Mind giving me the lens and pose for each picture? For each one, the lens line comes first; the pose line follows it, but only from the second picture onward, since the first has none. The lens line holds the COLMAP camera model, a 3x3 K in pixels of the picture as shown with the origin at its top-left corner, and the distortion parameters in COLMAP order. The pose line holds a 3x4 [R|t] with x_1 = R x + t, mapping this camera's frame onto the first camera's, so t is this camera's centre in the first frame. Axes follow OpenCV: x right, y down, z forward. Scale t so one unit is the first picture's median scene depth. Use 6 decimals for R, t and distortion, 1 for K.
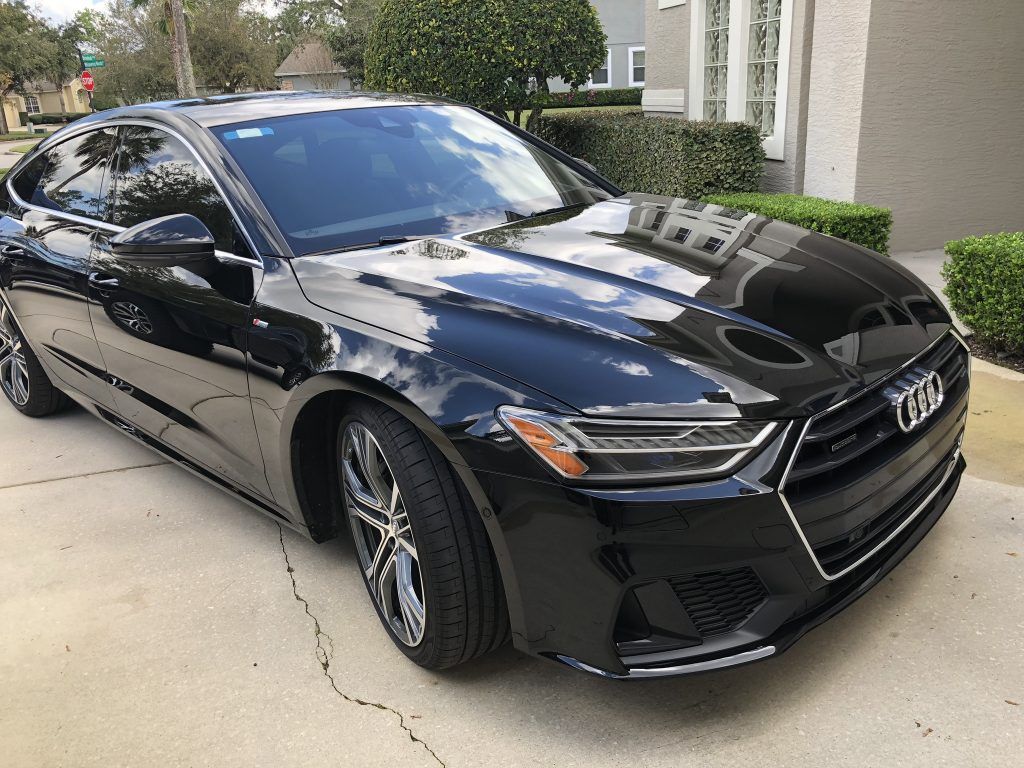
lens RADIAL K [[850.2, 0, 525.6], [0, 850.2, 383.6], [0, 0, 1]] dist [0.019223, -0.008362]
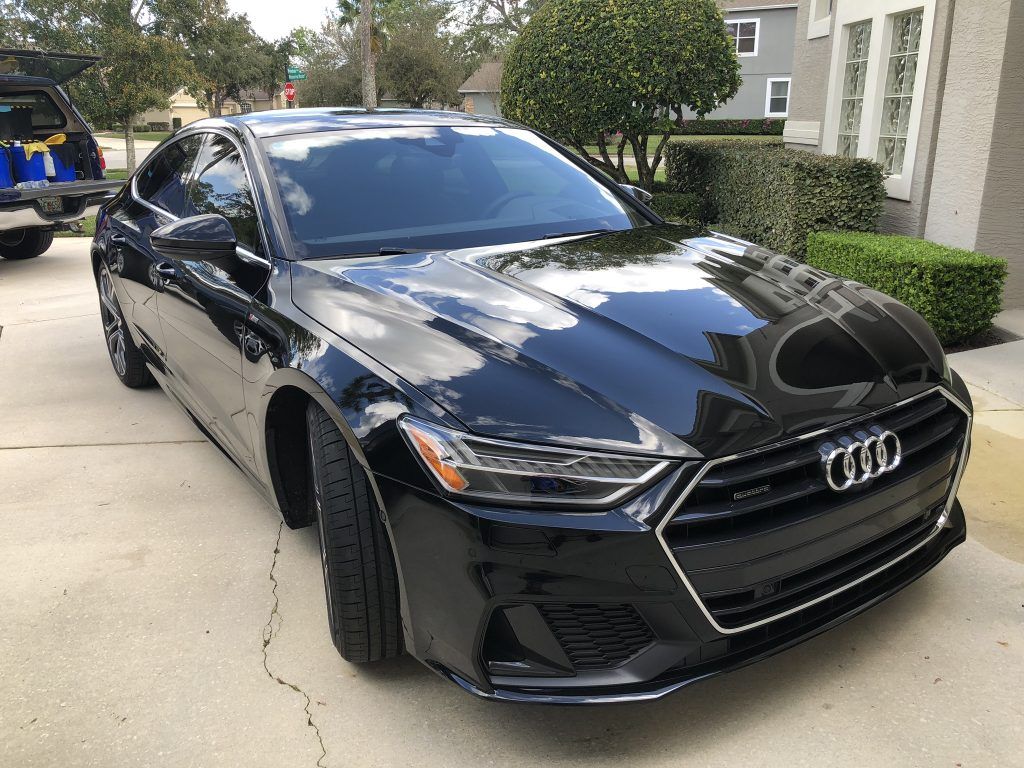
lens RADIAL K [[850.2, 0, 520.4], [0, 850.2, 376.6], [0, 0, 1]] dist [0.019223, -0.008362]
pose [[0.976921, 0.099898, -0.188800, 0.151293], [-0.105594, 0.994202, -0.020327, -0.007148], [0.185675, 0.039794, 0.981805, 0.000791]]
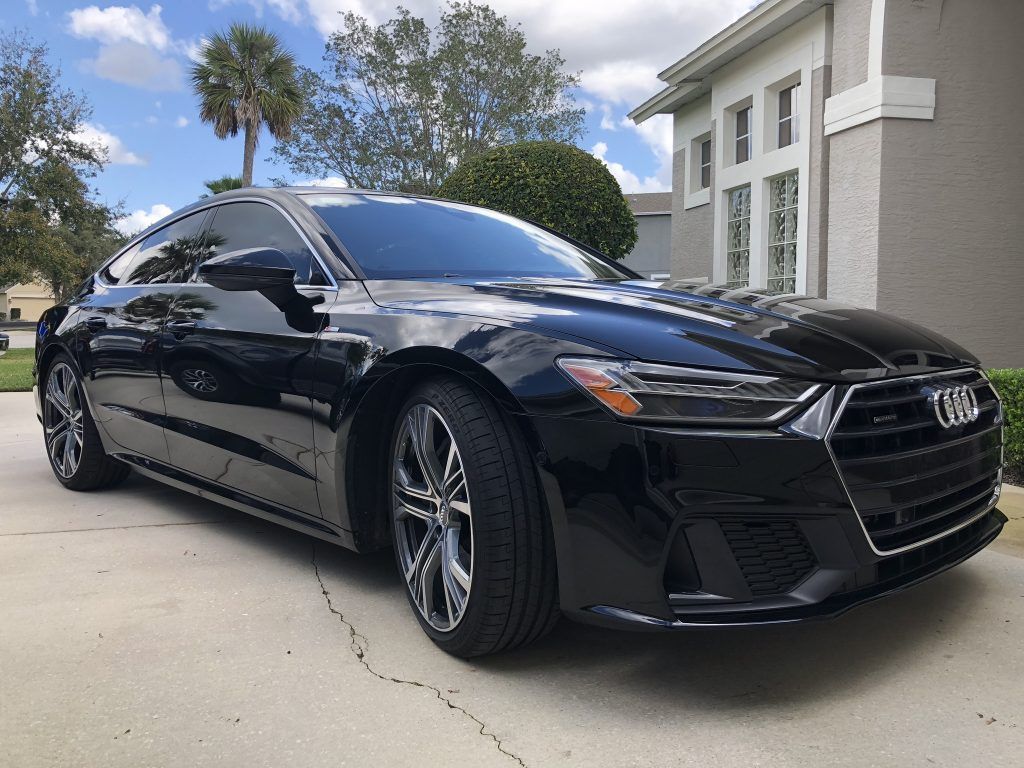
lens RADIAL K [[850.2, 0, 521.8], [0, 850.2, 373.3], [0, 0, 1]] dist [0.019223, -0.008362]
pose [[0.998368, 0.047651, -0.031487, -0.021459], [-0.054273, 0.963233, -0.263130, 0.165762], [0.017790, 0.264409, 0.964247, -0.015741]]
